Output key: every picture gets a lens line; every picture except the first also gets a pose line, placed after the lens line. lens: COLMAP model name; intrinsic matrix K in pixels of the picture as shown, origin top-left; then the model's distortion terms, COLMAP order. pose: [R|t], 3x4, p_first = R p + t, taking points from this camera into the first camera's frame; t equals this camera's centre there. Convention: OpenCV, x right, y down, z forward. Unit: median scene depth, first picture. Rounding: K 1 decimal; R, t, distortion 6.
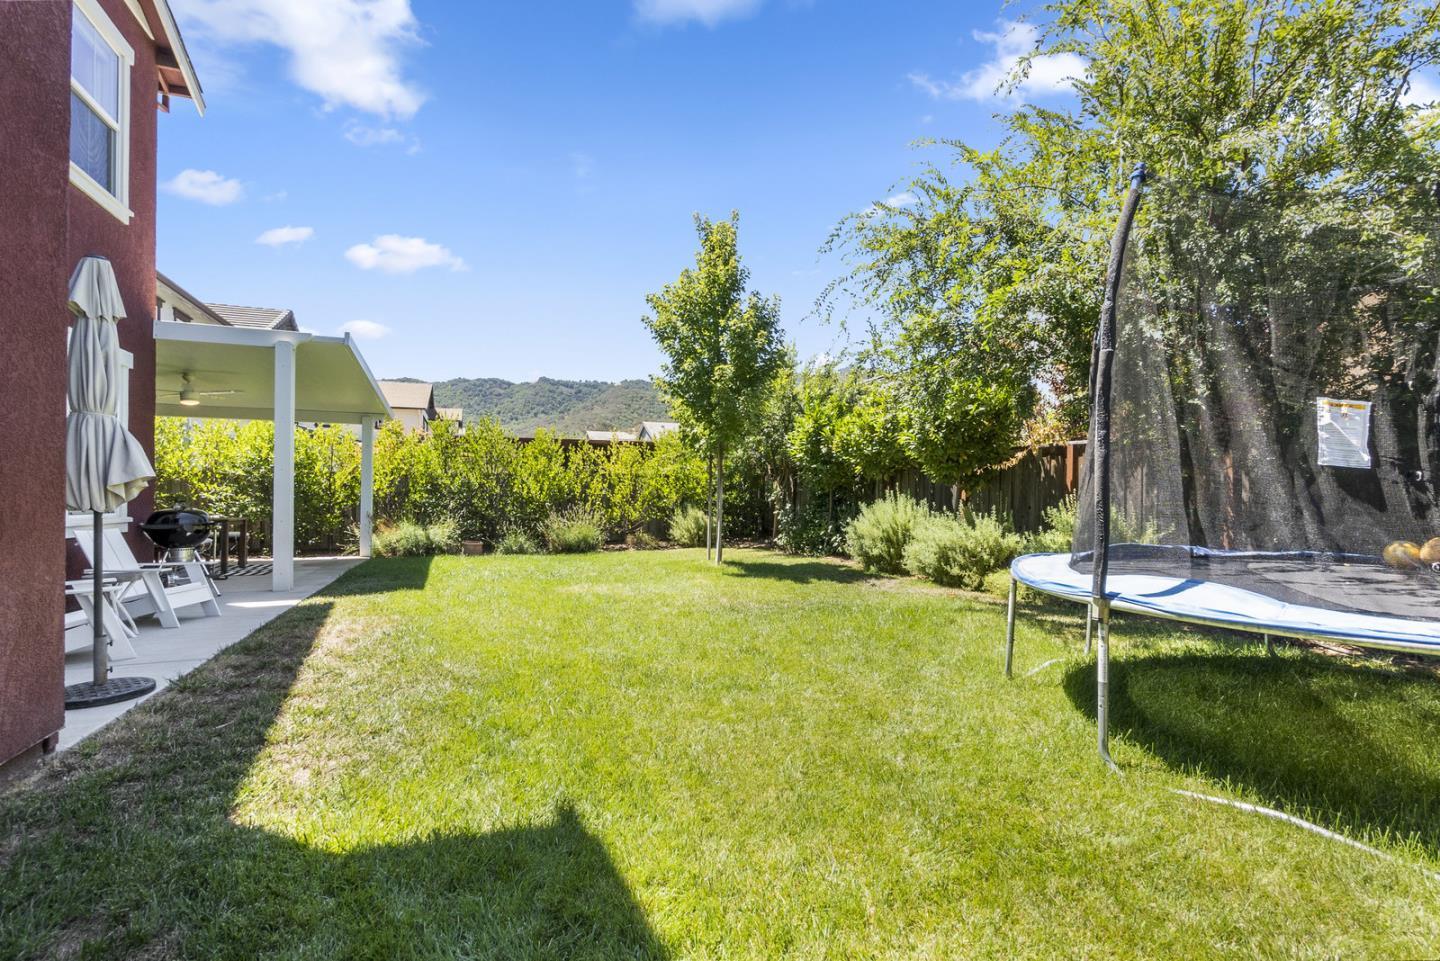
lens RADIAL K [[659.3, 0, 722.5], [0, 659.3, 490.9], [0, 0, 1]] dist [-0.020518, 0.001539]
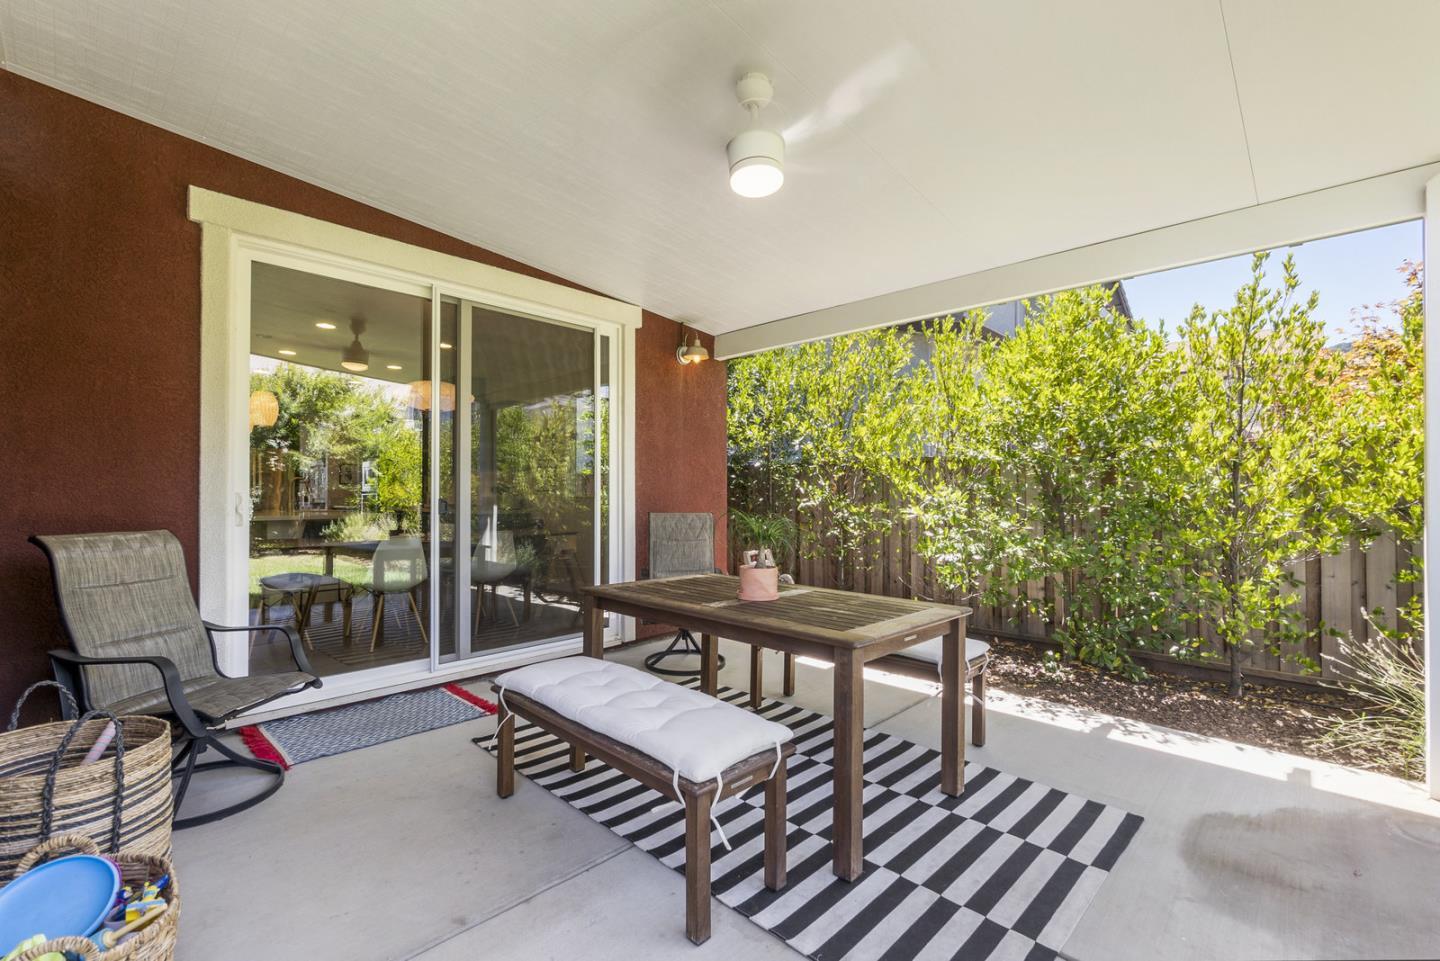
lens RADIAL K [[659.3, 0, 724.5], [0, 659.3, 487.7], [0, 0, 1]] dist [-0.020518, 0.001539]
pose [[0.433786, -0.013763, -0.900911, -0.449391], [0.003668, 0.999902, -0.013509, -0.003066], [0.901009, 0.002556, 0.433794, 0.679954]]
